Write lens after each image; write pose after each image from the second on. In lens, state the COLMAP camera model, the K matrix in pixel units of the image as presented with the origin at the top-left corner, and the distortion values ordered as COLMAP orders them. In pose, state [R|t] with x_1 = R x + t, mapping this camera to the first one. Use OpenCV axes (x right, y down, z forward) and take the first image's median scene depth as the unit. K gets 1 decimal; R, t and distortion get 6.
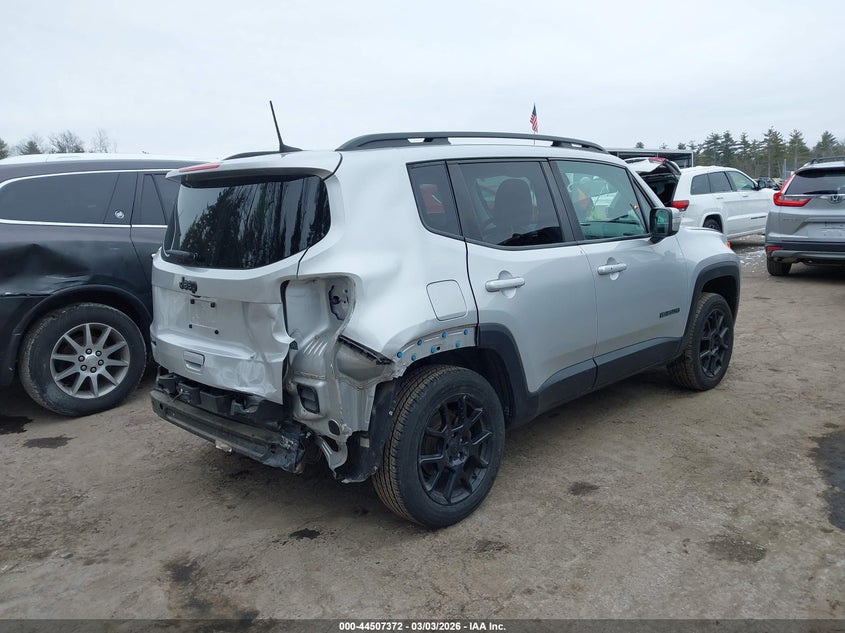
lens RADIAL K [[657.9, 0, 426.7], [0, 657.9, 319.1], [0, 0, 1]] dist [-0.010128, -0.015960]
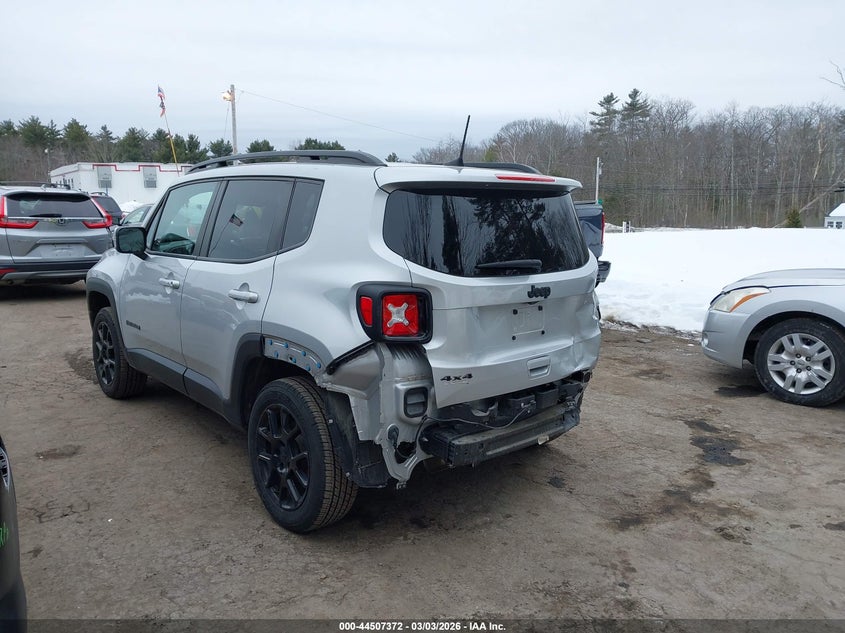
lens RADIAL K [[657.9, 0, 431.0], [0, 657.9, 313.0], [0, 0, 1]] dist [-0.010128, -0.015960]
pose [[0.057384, -0.122010, 0.990869, -1.392039], [0.172435, 0.978799, 0.110538, -0.161482], [-0.983348, 0.164518, 0.077206, 1.094666]]
